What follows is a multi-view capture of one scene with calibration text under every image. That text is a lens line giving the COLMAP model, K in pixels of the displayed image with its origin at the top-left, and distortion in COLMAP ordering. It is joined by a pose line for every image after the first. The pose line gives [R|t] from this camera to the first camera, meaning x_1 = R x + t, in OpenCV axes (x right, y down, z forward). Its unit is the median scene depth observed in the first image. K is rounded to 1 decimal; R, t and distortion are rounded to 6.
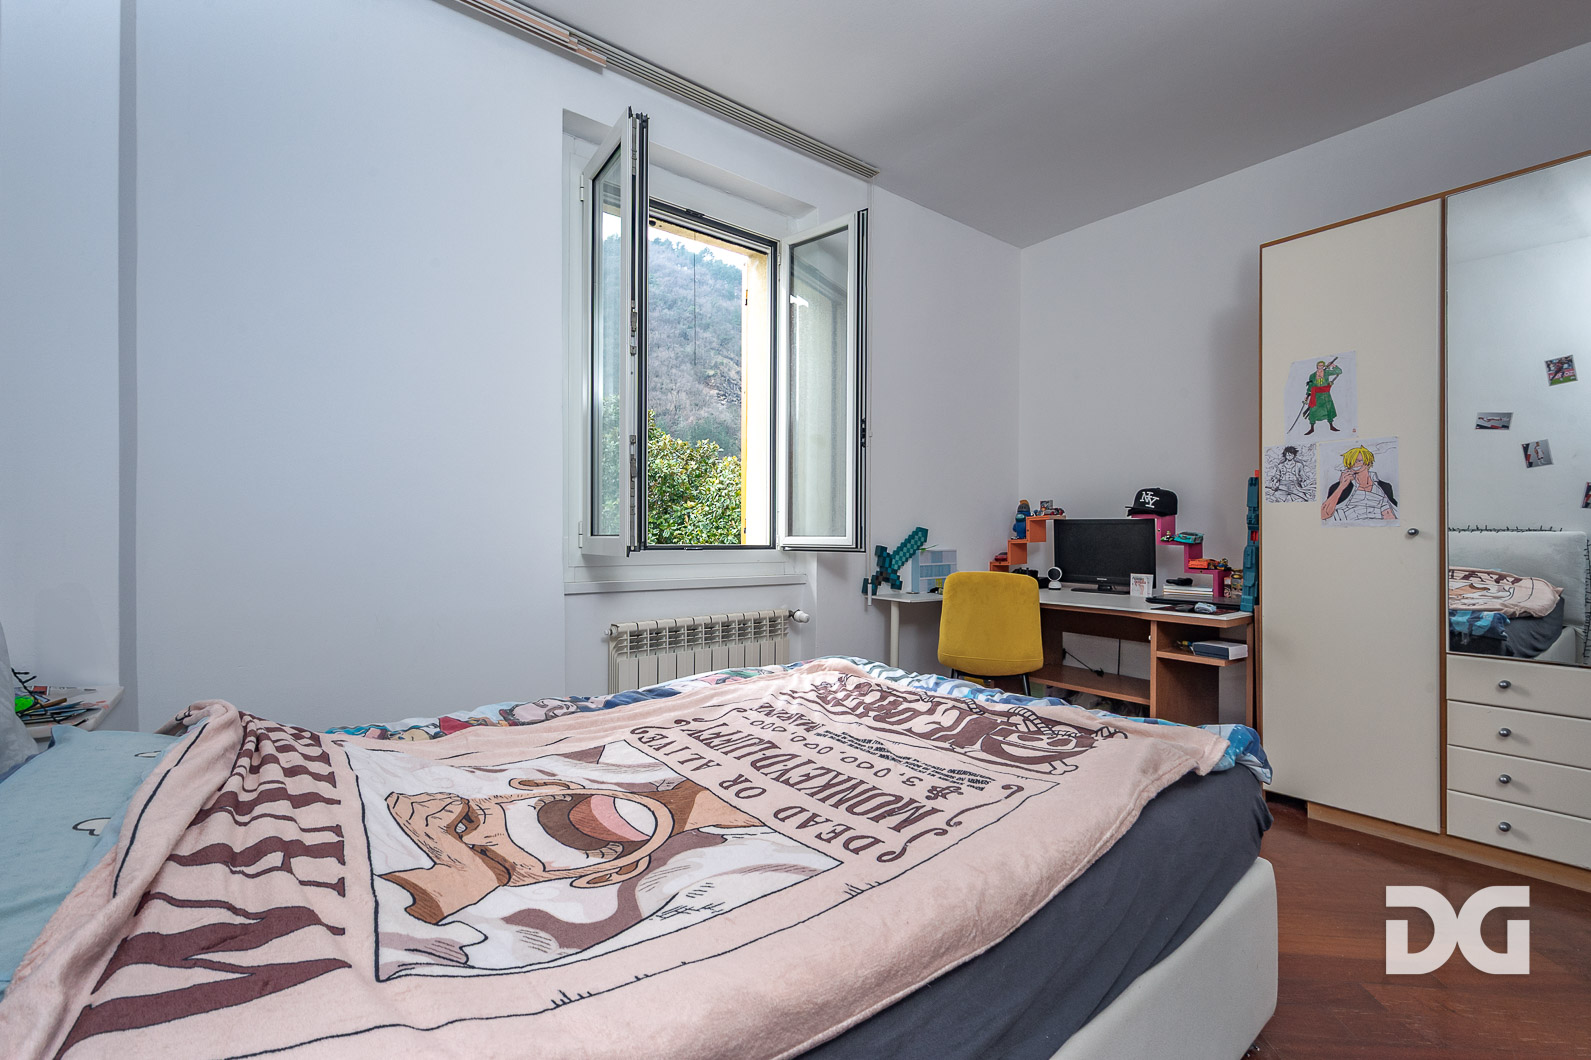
lens RADIAL K [[697.6, 0, 795.5], [0, 697.6, 530.0], [0, 0, 1]] dist [0.001227, -0.000022]
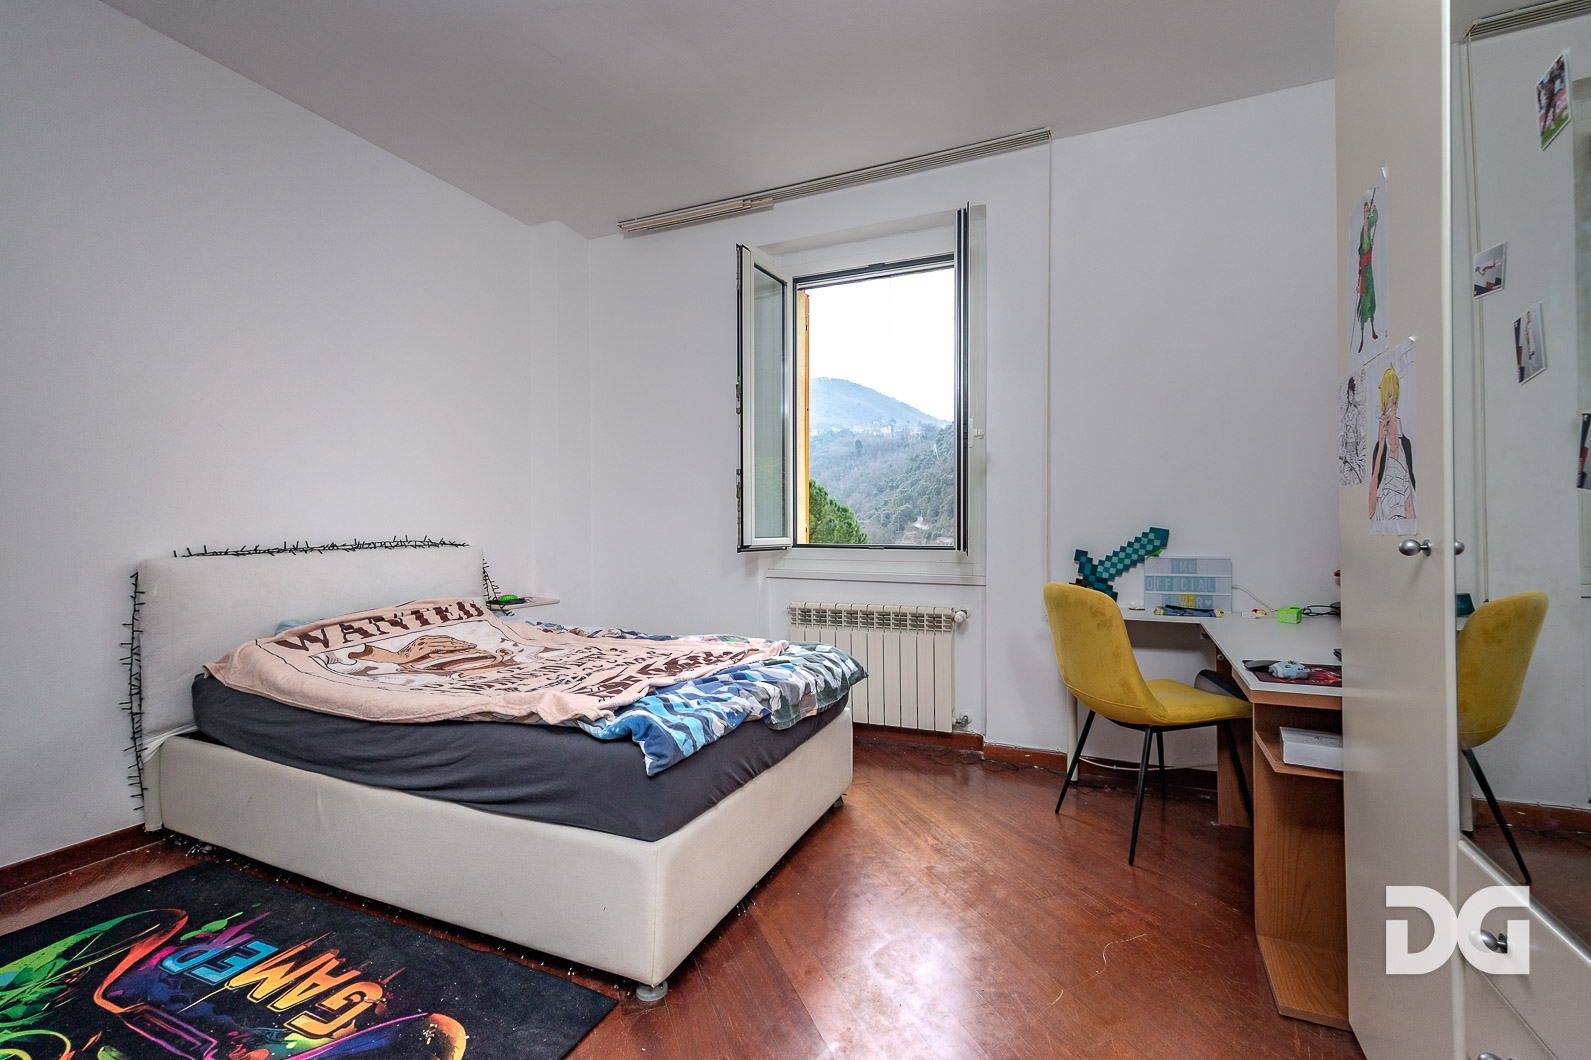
lens RADIAL K [[697.6, 0, 795.5], [0, 697.6, 530.0], [0, 0, 1]] dist [0.001227, -0.000022]
pose [[0.459743, -0.002784, -0.888047, 0.961047], [0.010673, 0.999940, 0.002391, -0.010114], [0.887988, -0.010578, 0.459746, 0.374177]]
